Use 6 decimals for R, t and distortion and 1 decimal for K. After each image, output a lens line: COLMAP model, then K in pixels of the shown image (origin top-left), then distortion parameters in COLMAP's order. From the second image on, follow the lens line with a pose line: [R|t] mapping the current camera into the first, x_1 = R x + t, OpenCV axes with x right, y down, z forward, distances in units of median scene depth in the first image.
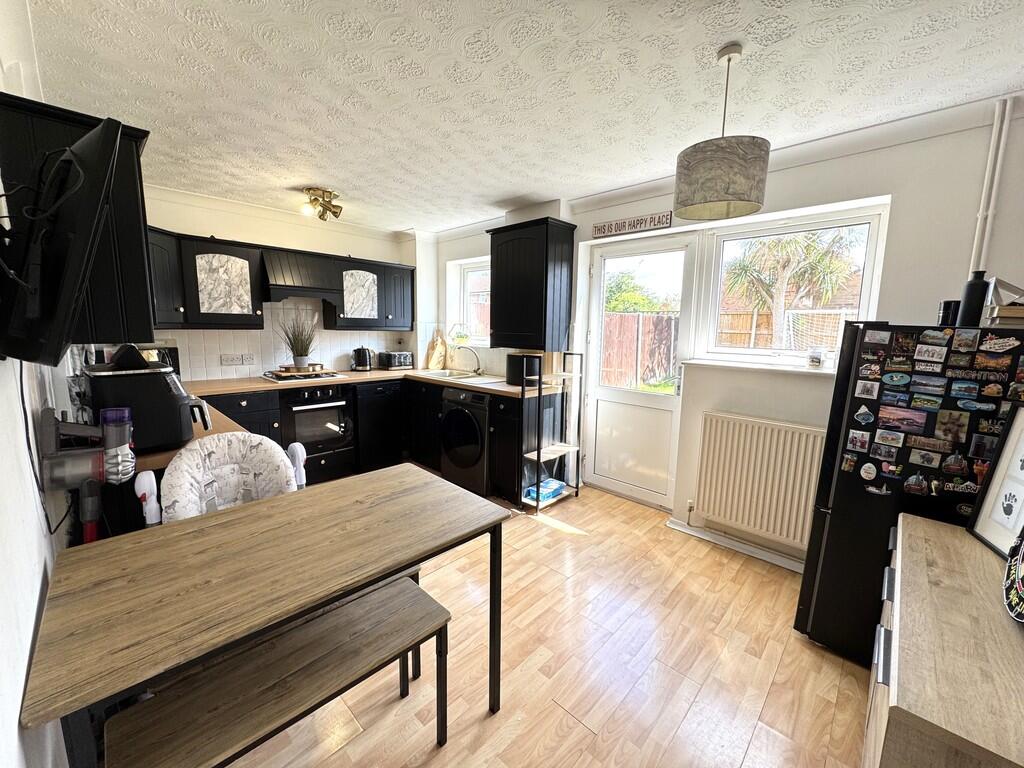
lens RADIAL K [[408.1, 0, 512.0], [0, 408.1, 384.0], [0, 0, 1]] dist [-0.000788, -0.000093]
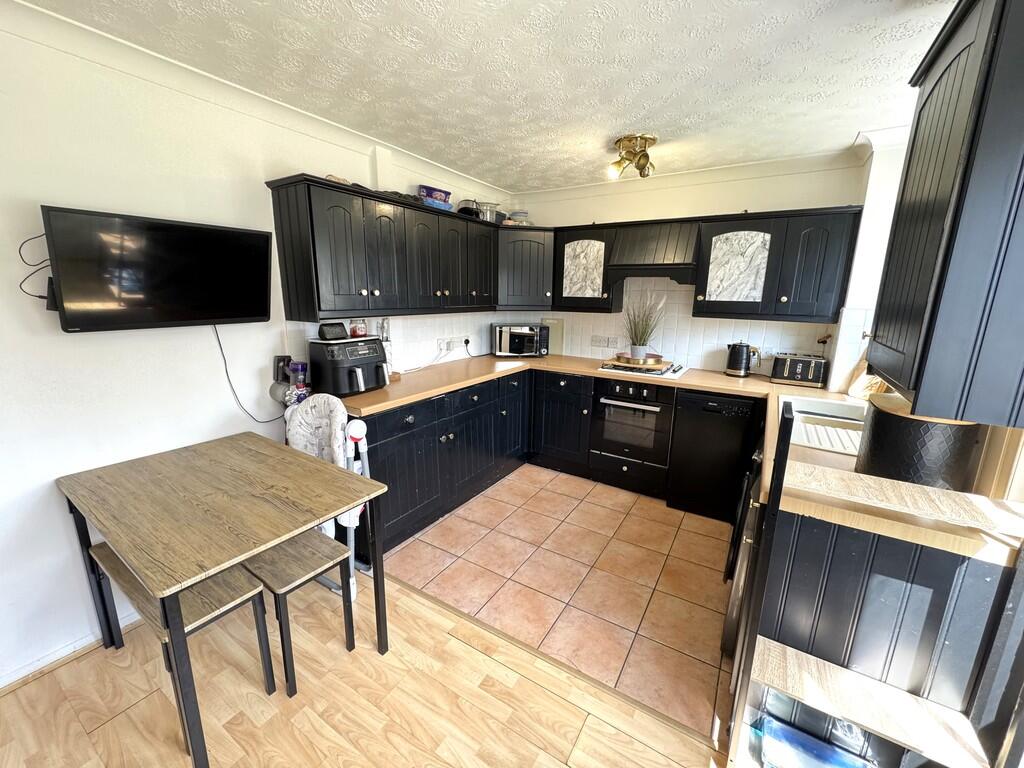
lens RADIAL K [[408.1, 0, 512.0], [0, 408.1, 384.0], [0, 0, 1]] dist [-0.000788, -0.000093]
pose [[0.208528, 0.198429, -0.957675, 0.327118], [-0.149995, 0.974106, 0.169172, -0.109706], [0.966446, 0.108370, 0.232892, 0.630504]]
